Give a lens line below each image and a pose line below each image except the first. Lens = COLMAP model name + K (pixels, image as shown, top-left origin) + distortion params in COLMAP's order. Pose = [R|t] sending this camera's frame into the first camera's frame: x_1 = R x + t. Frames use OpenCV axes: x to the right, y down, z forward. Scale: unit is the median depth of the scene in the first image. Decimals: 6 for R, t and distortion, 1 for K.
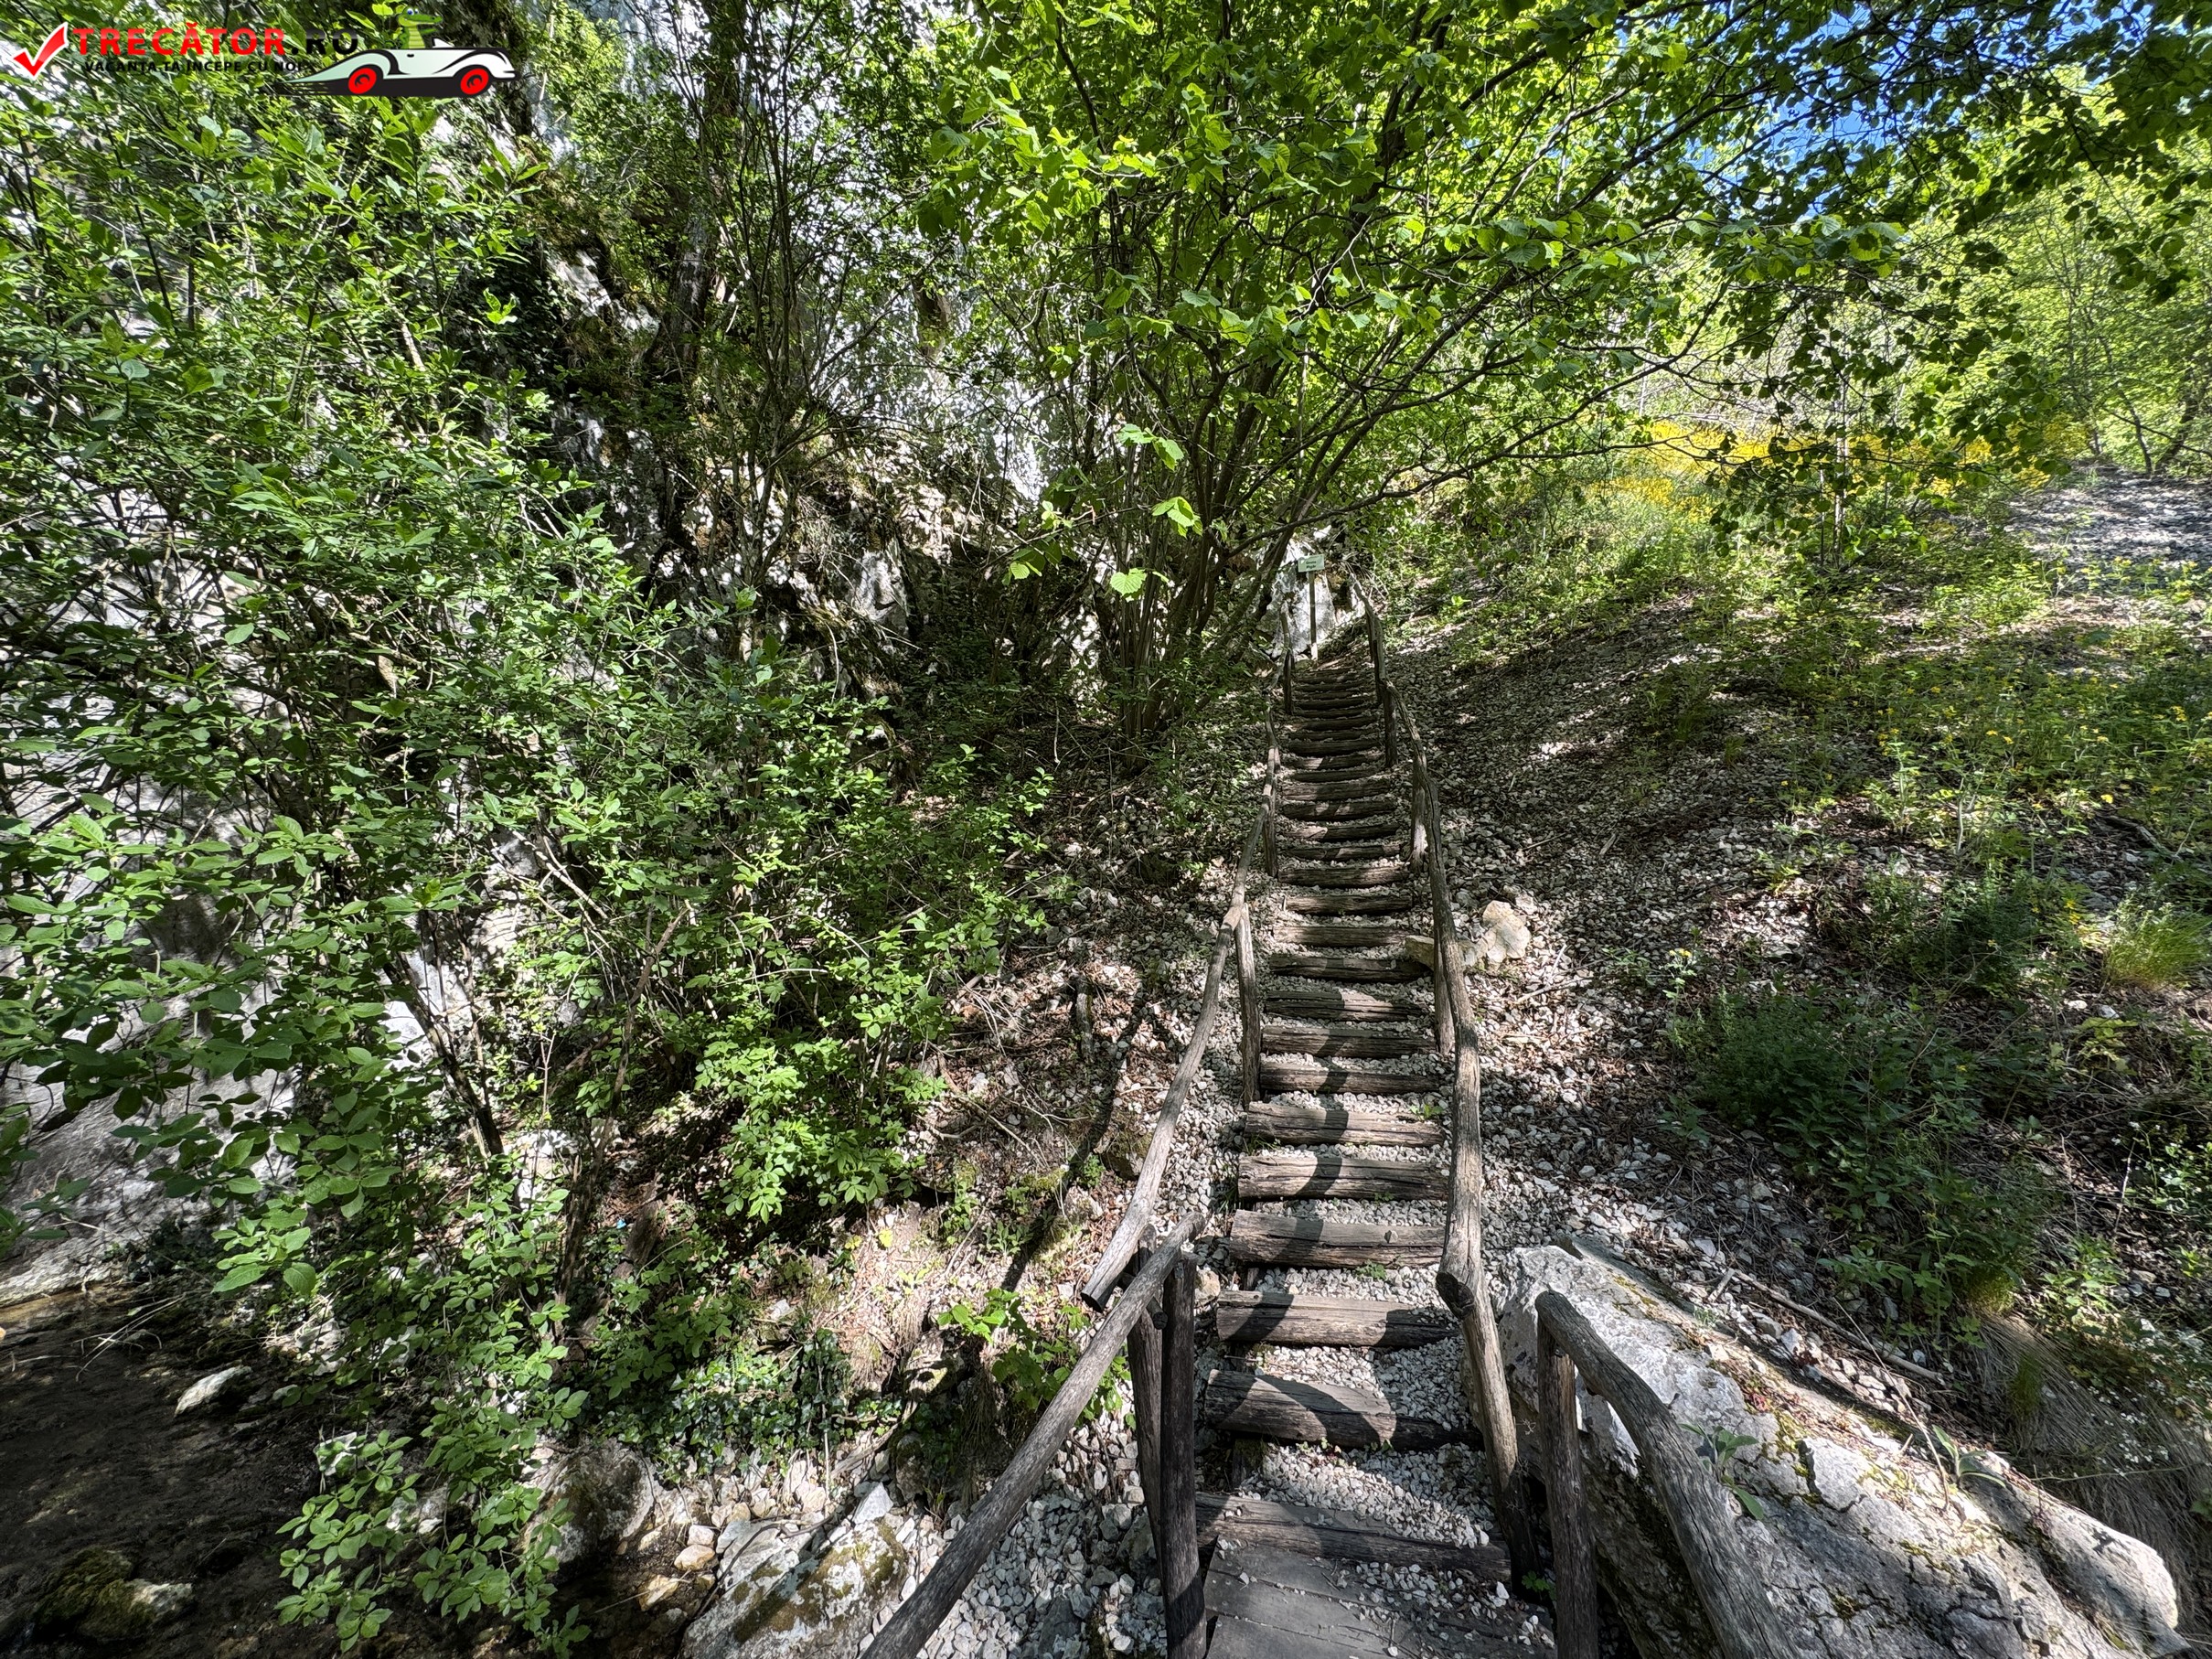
lens RADIAL K [[859.4, 0, 1118.7], [0, 859.4, 845.5], [0, 0, 1]] dist [-0.005484, 0.001145]
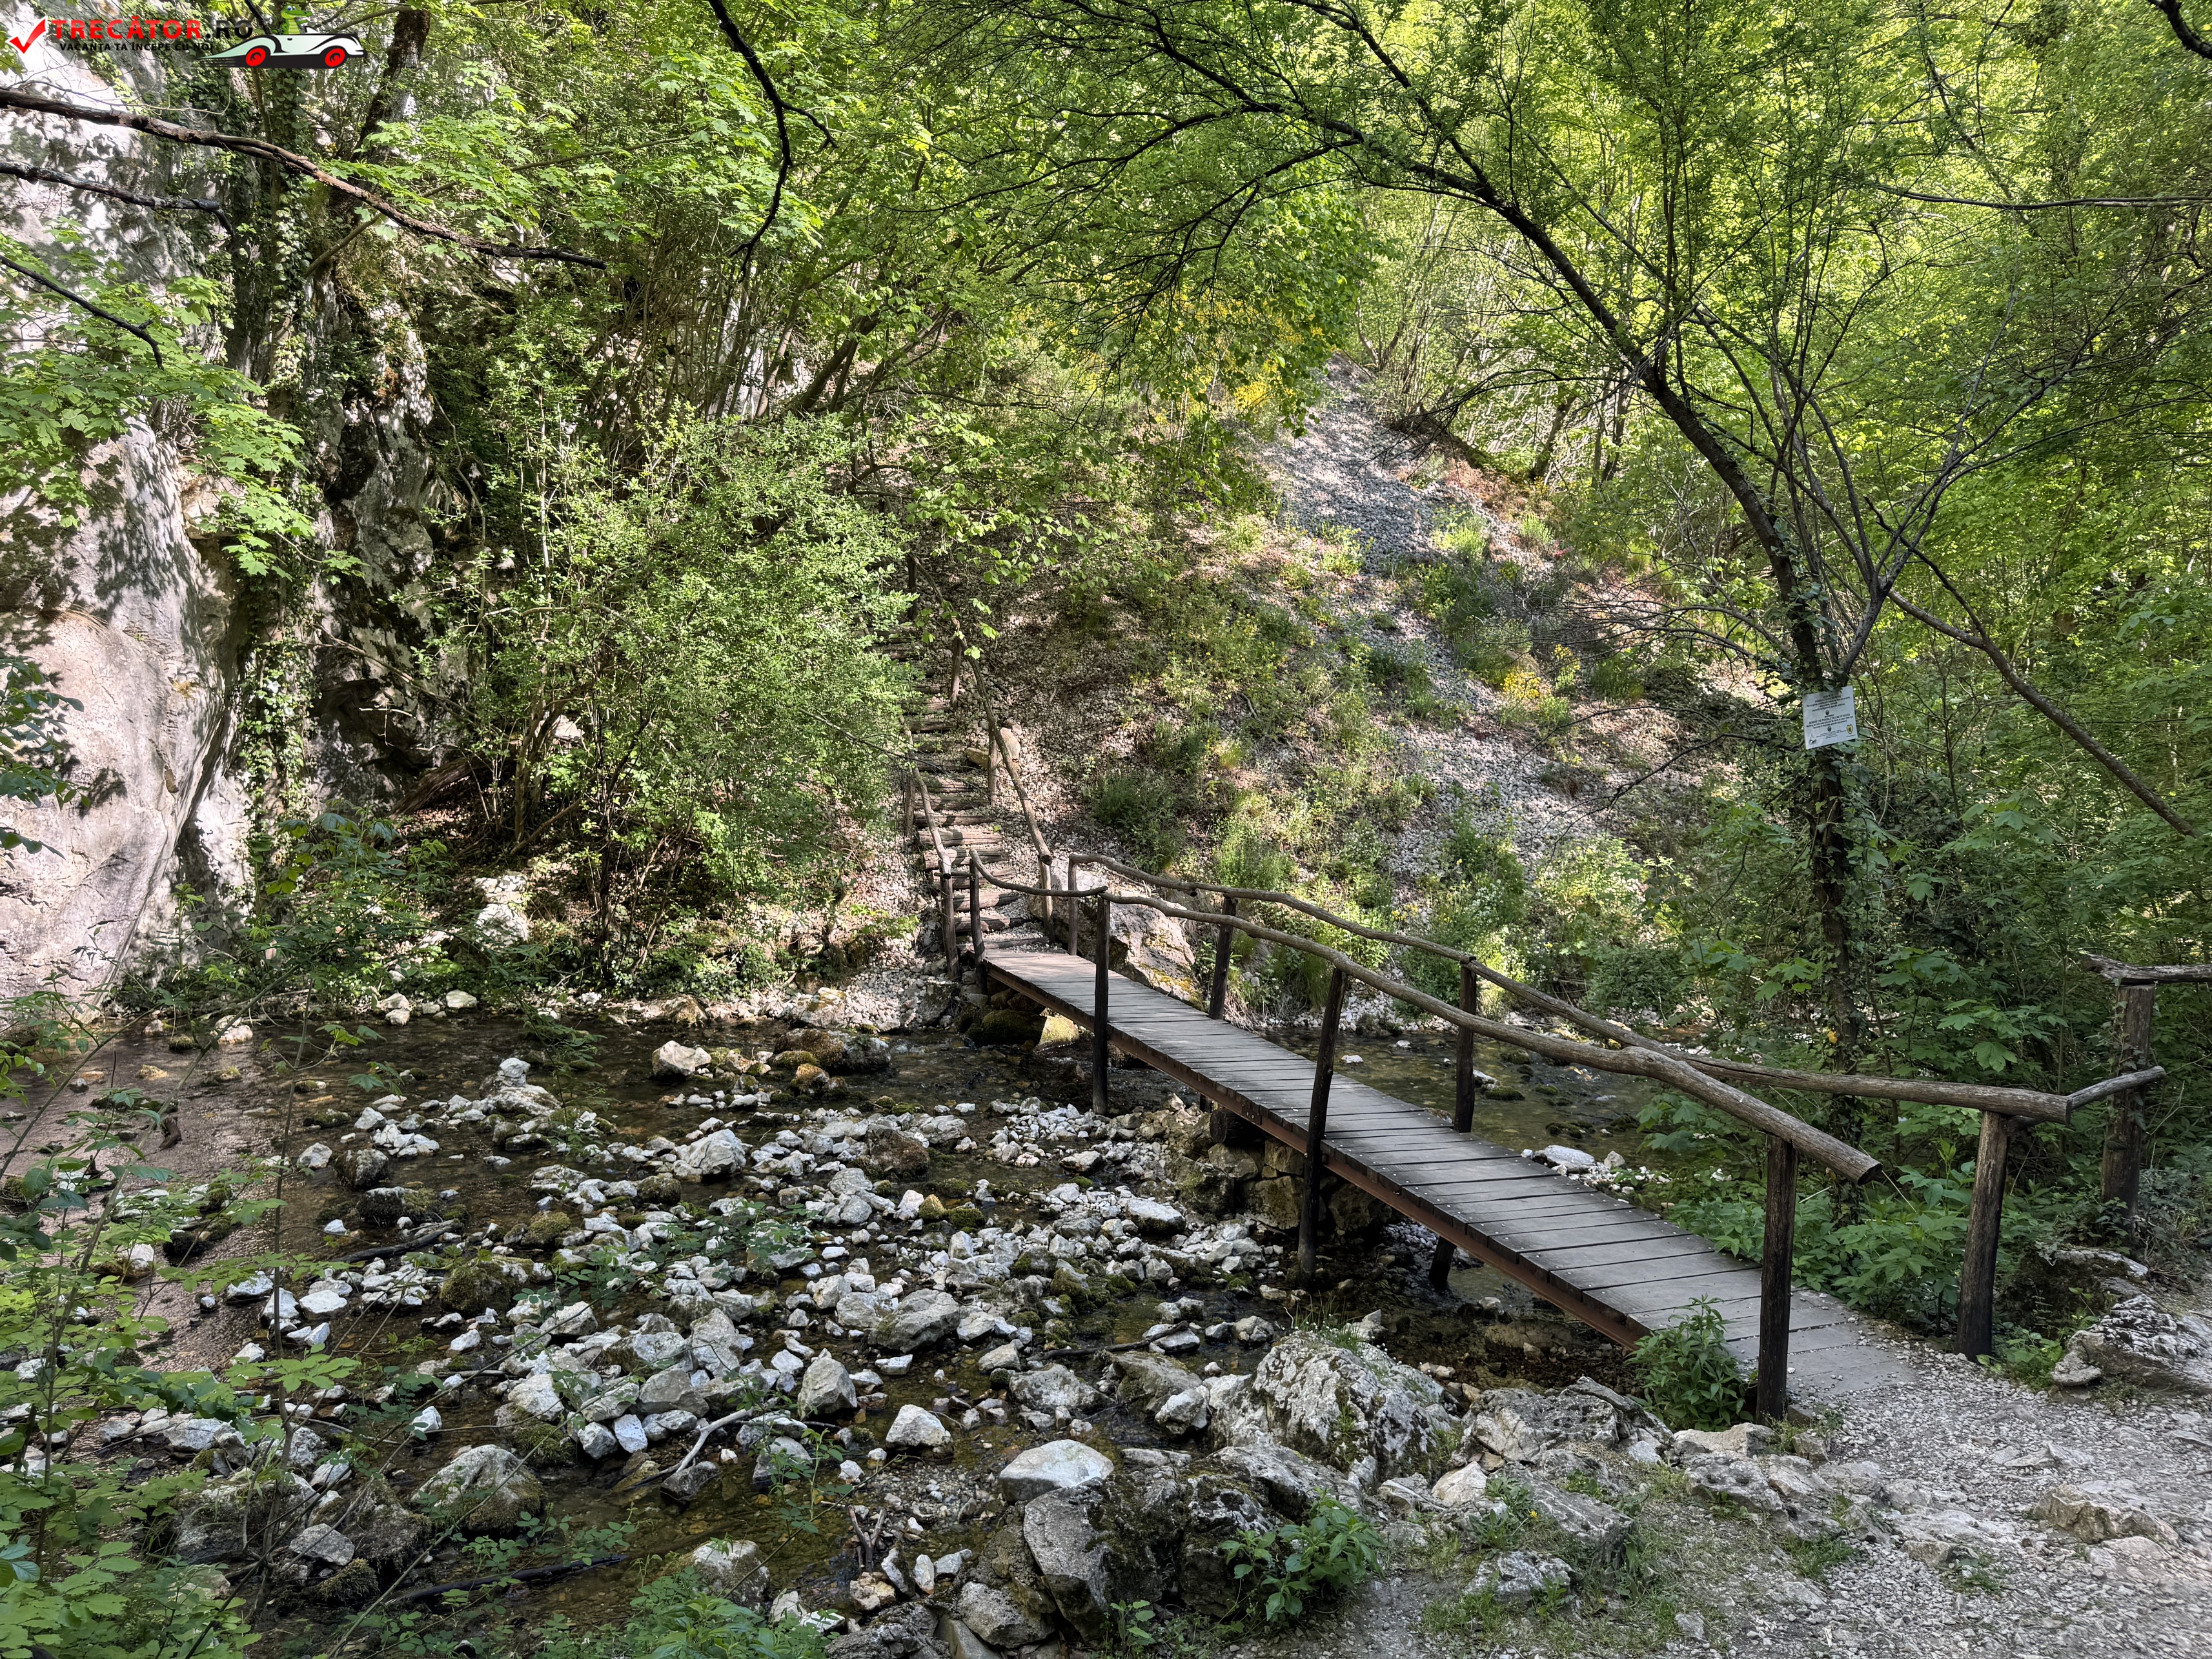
lens RADIAL K [[1516.7, 0, 1088.4], [0, 1516.7, 832.5], [0, 0, 1]] dist [0.053222, -0.067128]
pose [[0.804757, -0.051107, 0.591400, -1.586398], [-0.074767, 0.979625, 0.186397, -0.392986], [-0.588877, -0.194222, 0.784539, -2.008082]]
